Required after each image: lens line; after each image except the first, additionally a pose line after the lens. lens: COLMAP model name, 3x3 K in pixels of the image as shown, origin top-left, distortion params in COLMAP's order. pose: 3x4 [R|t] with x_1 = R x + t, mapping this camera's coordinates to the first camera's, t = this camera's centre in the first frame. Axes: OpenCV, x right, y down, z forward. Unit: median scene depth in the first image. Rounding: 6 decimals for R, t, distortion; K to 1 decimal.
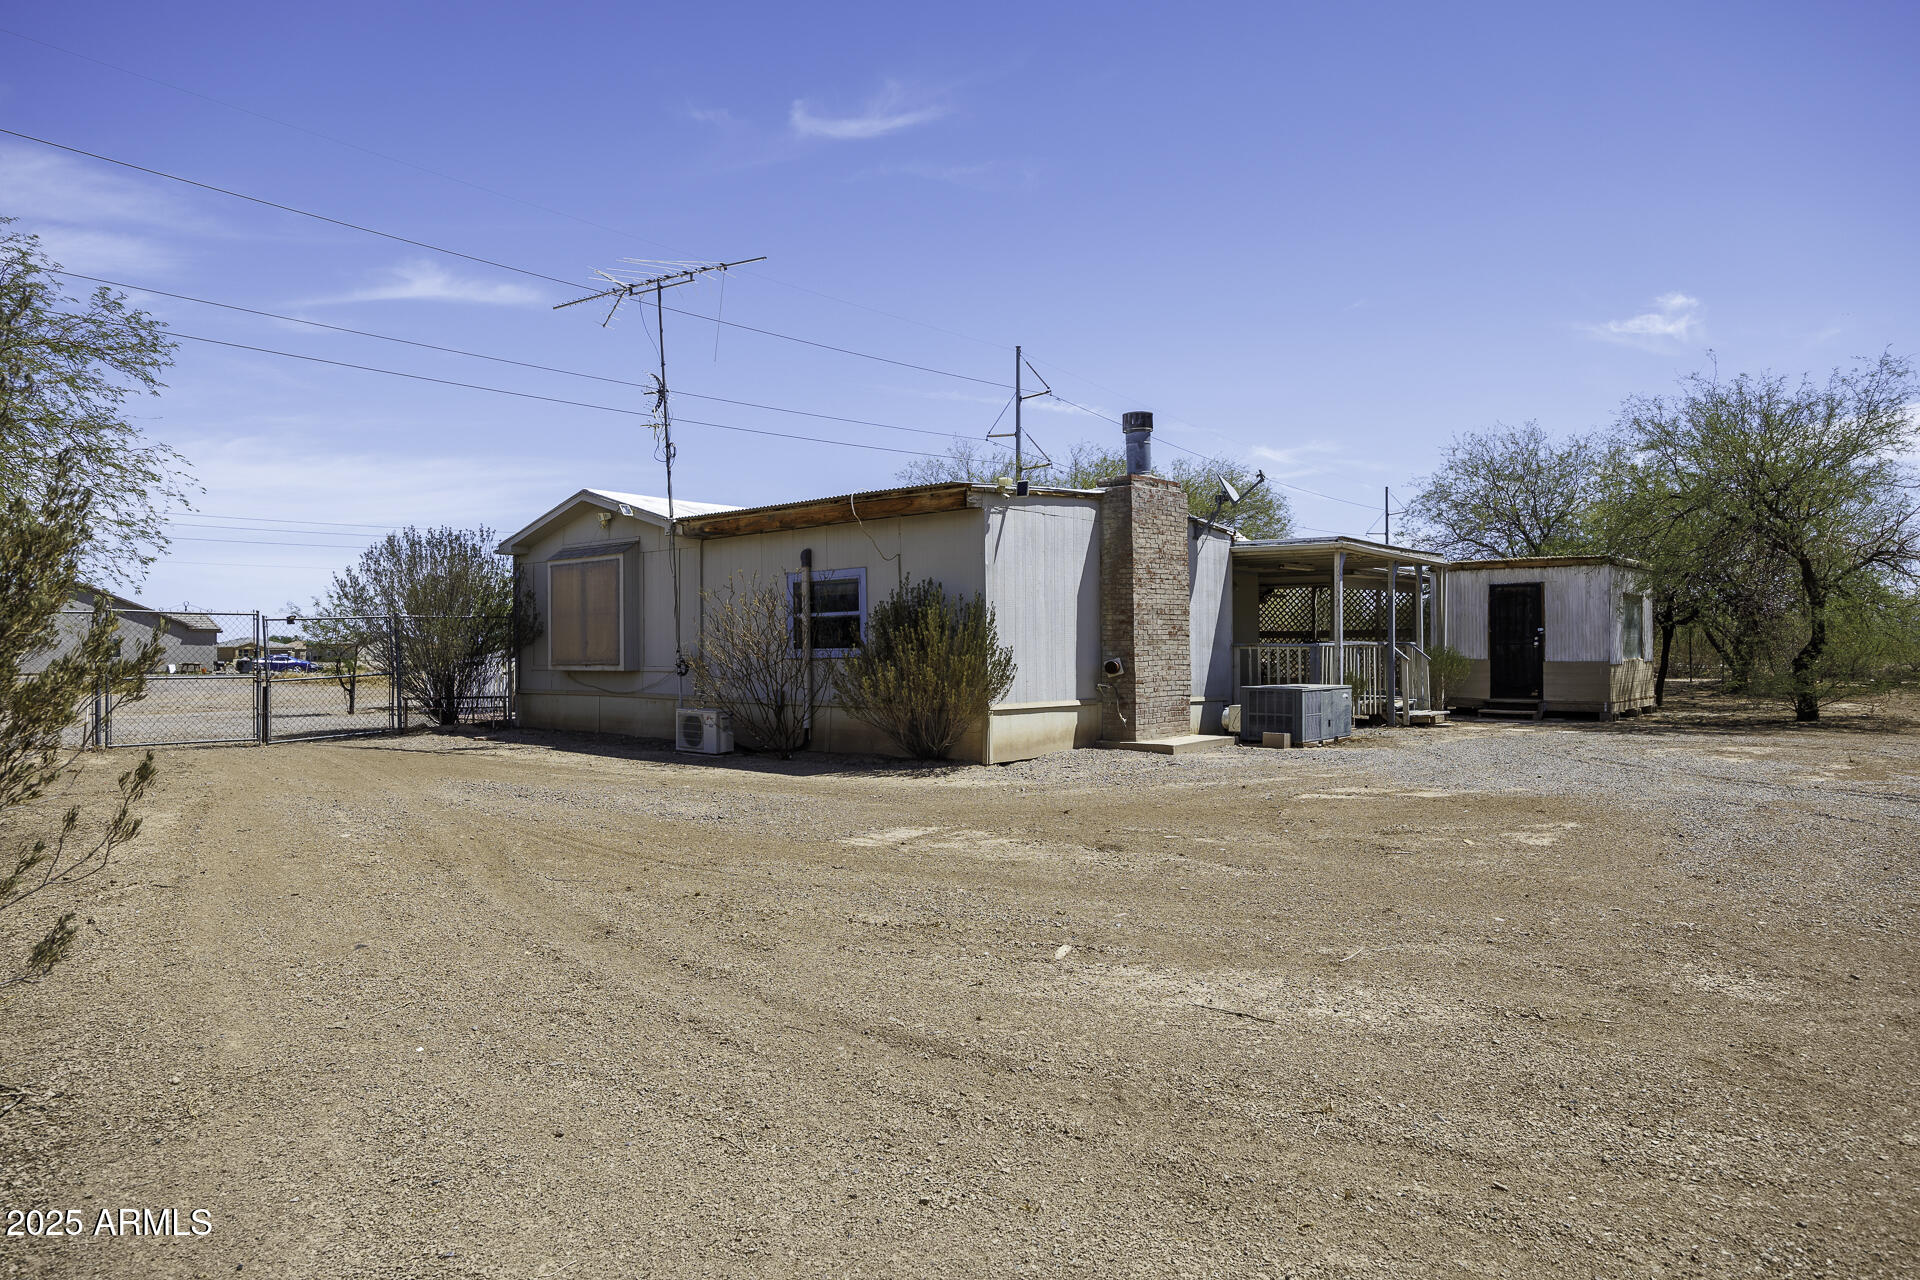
lens RADIAL K [[1150.5, 0, 902.6], [0, 1150.5, 623.1], [0, 0, 1]] dist [-0.018125, -0.001160]
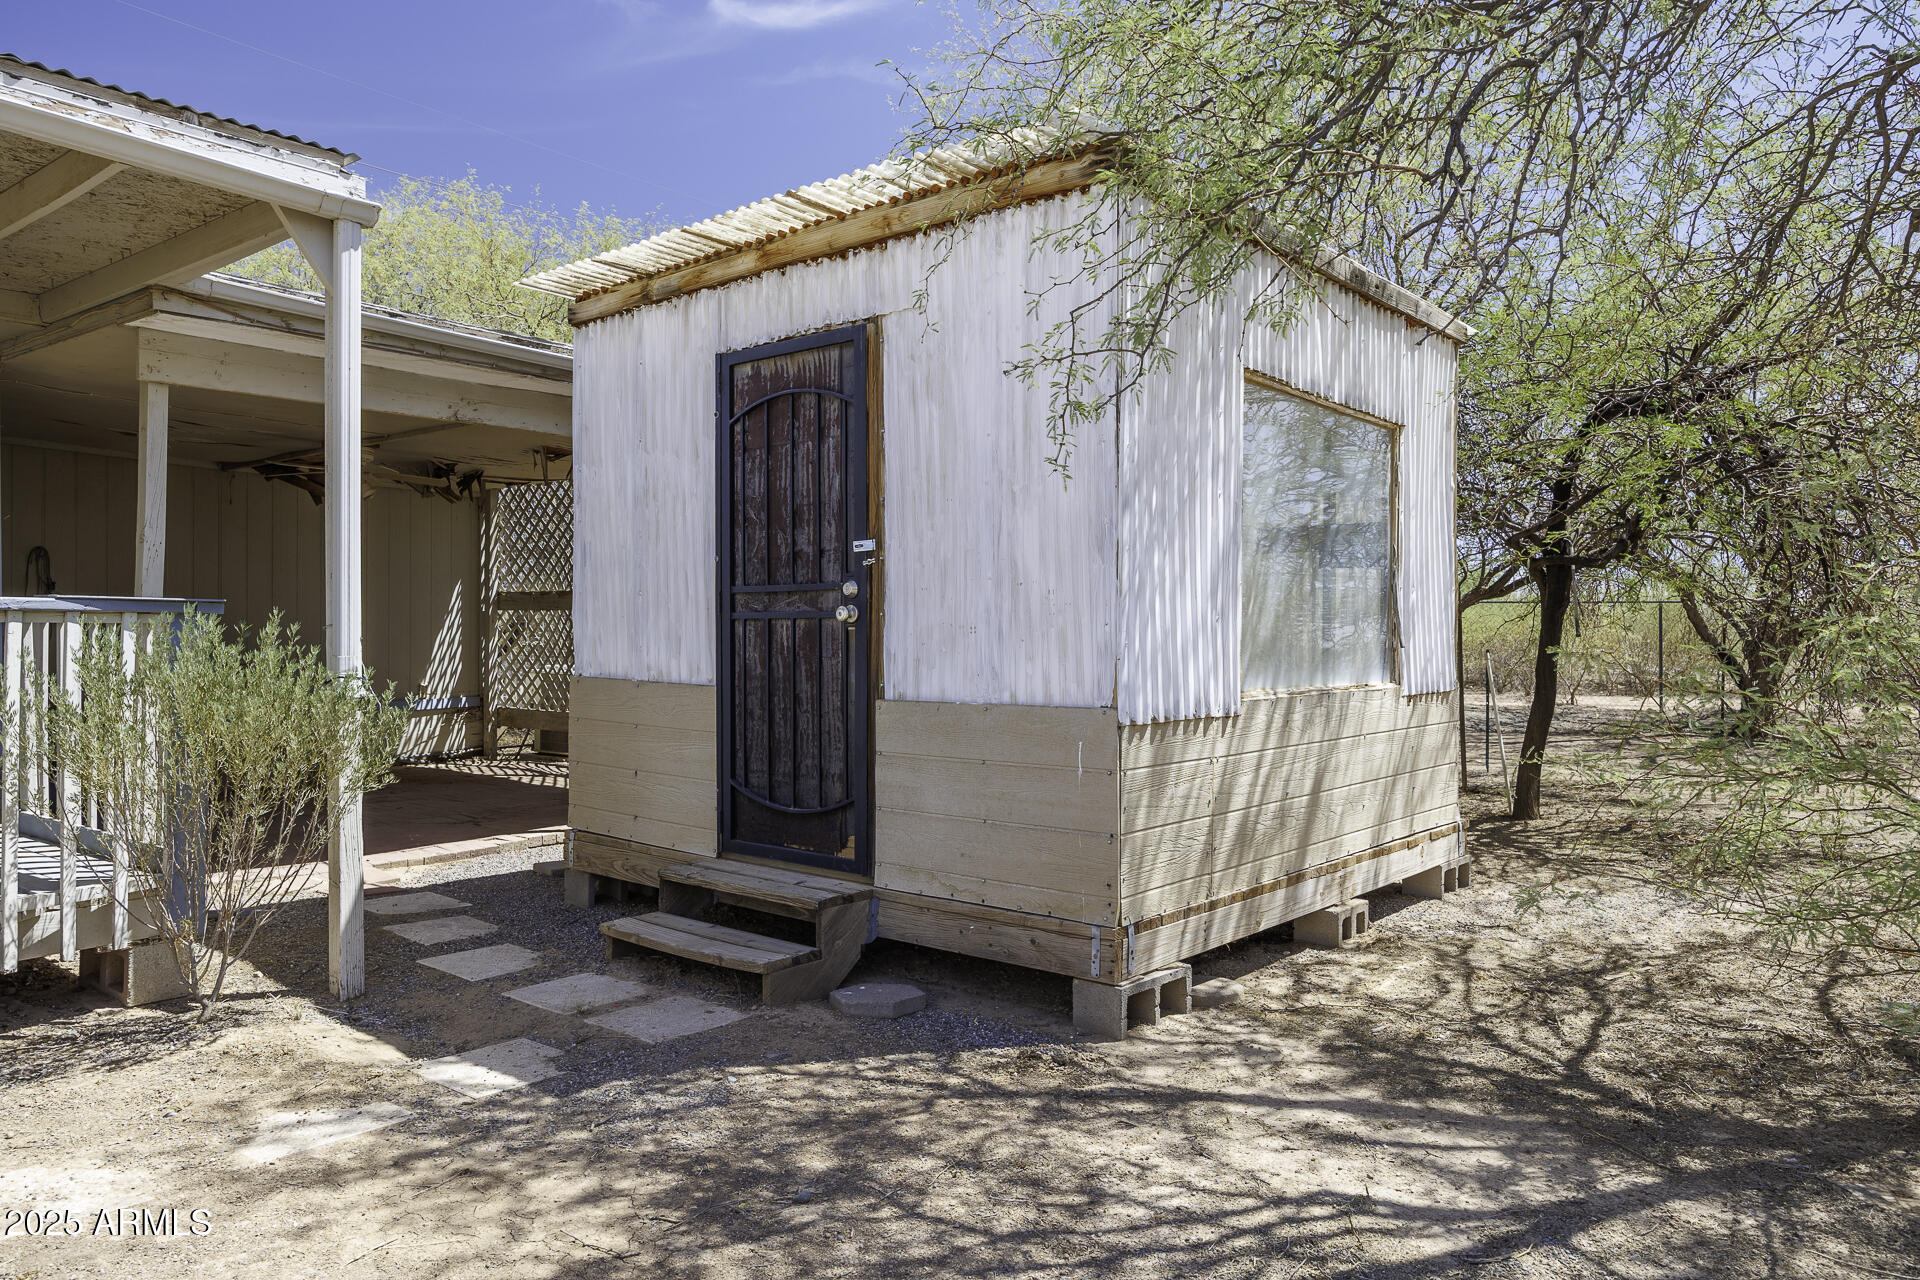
lens RADIAL K [[1282.6, 0, 957.8], [0, 1282.6, 641.2], [0, 0, 1]] dist [-0.001121, -0.000097]
pose [[0.996926, 0.003811, 0.078252, 0.628787], [-0.005396, 0.999784, 0.020054, 0.020516], [-0.078159, -0.020414, 0.996732, 0.866083]]
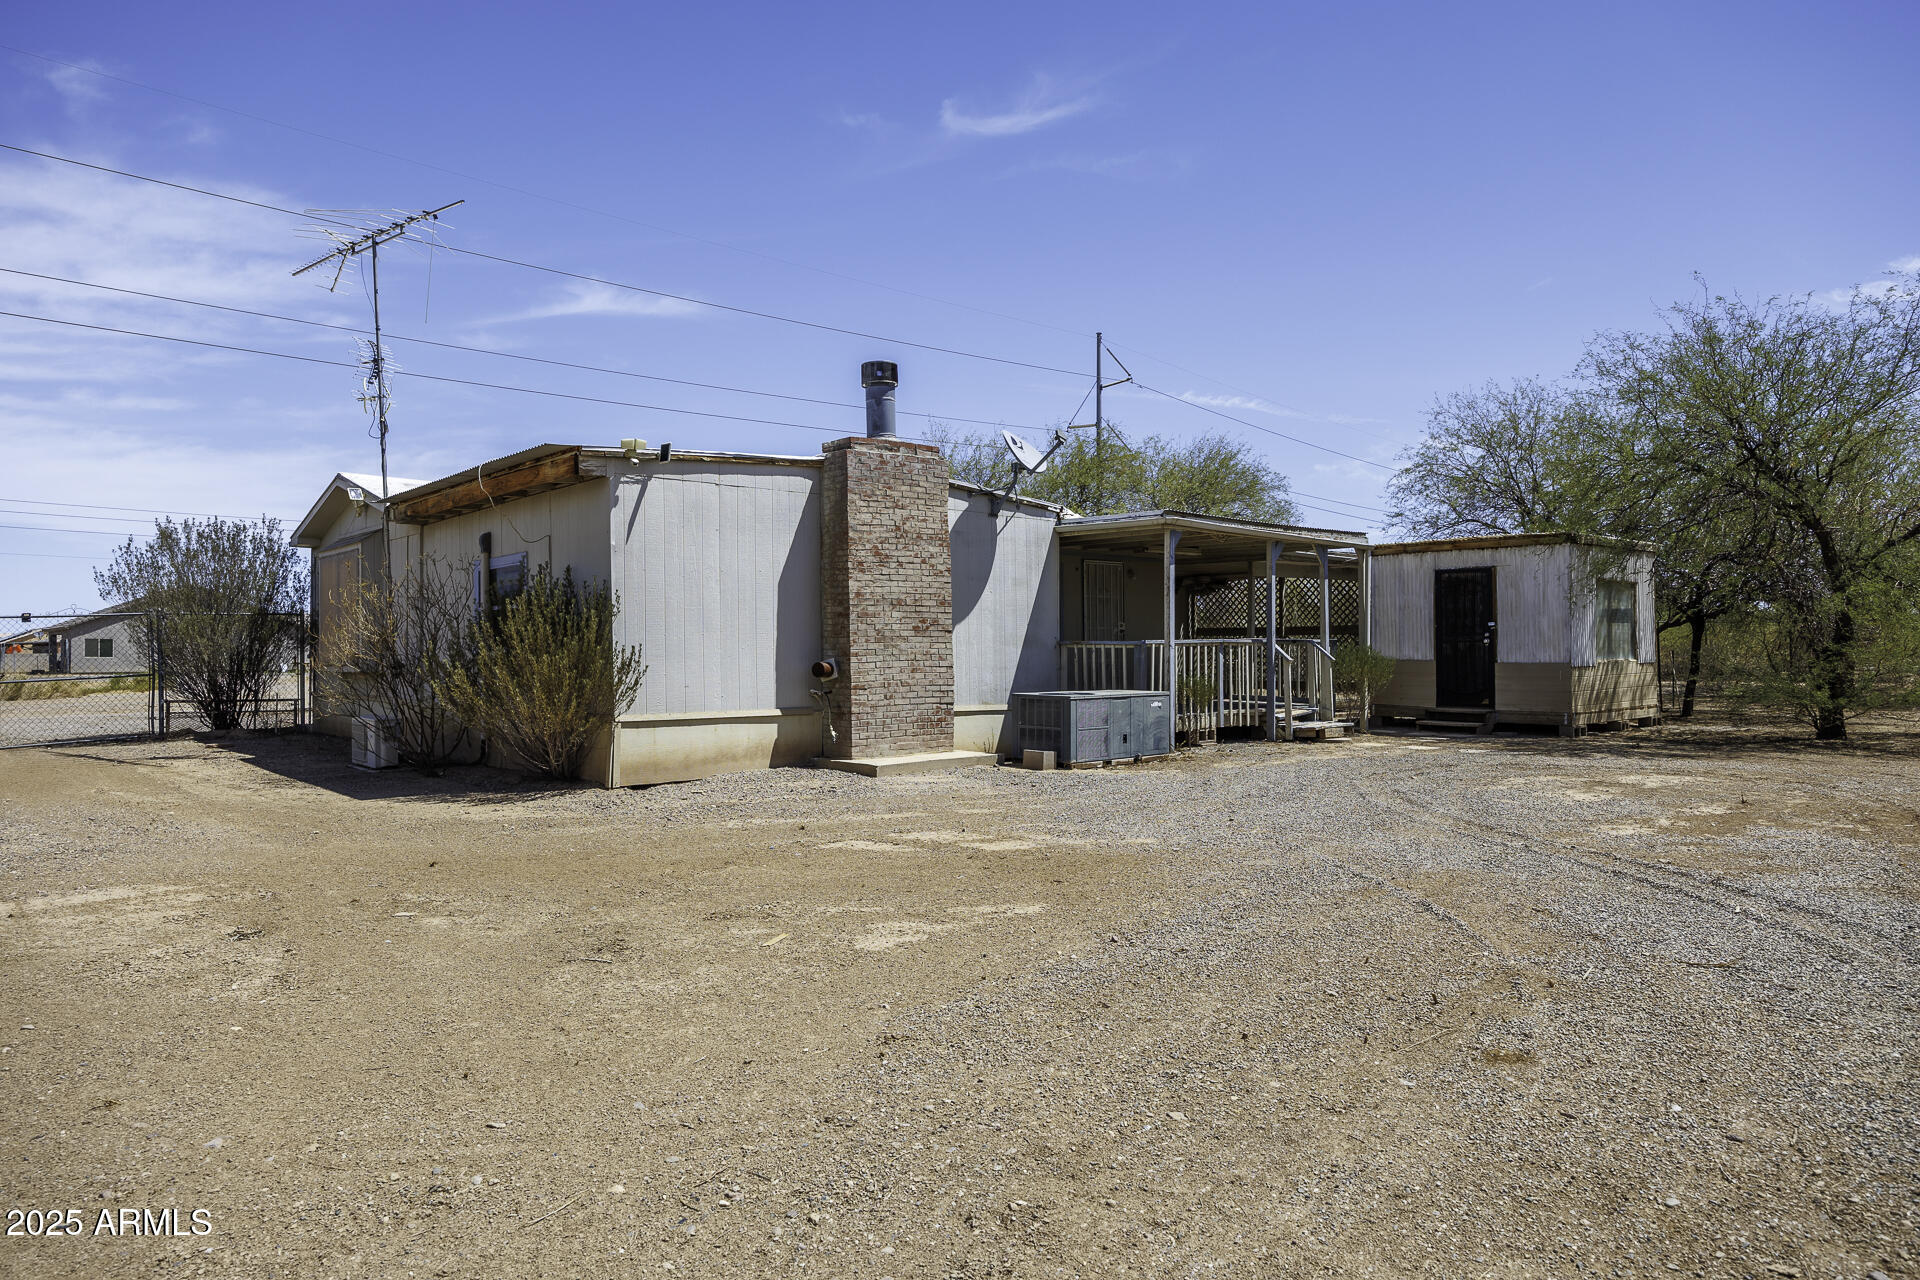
lens RADIAL K [[1150.5, 0, 916.4], [0, 1150.5, 629.8], [0, 0, 1]] dist [-0.018125, -0.001160]
pose [[0.991992, -0.003129, -0.126260, 0.285079], [0.003801, 0.999980, 0.005082, 0.004733], [0.126242, -0.005522, 0.991984, 0.150897]]
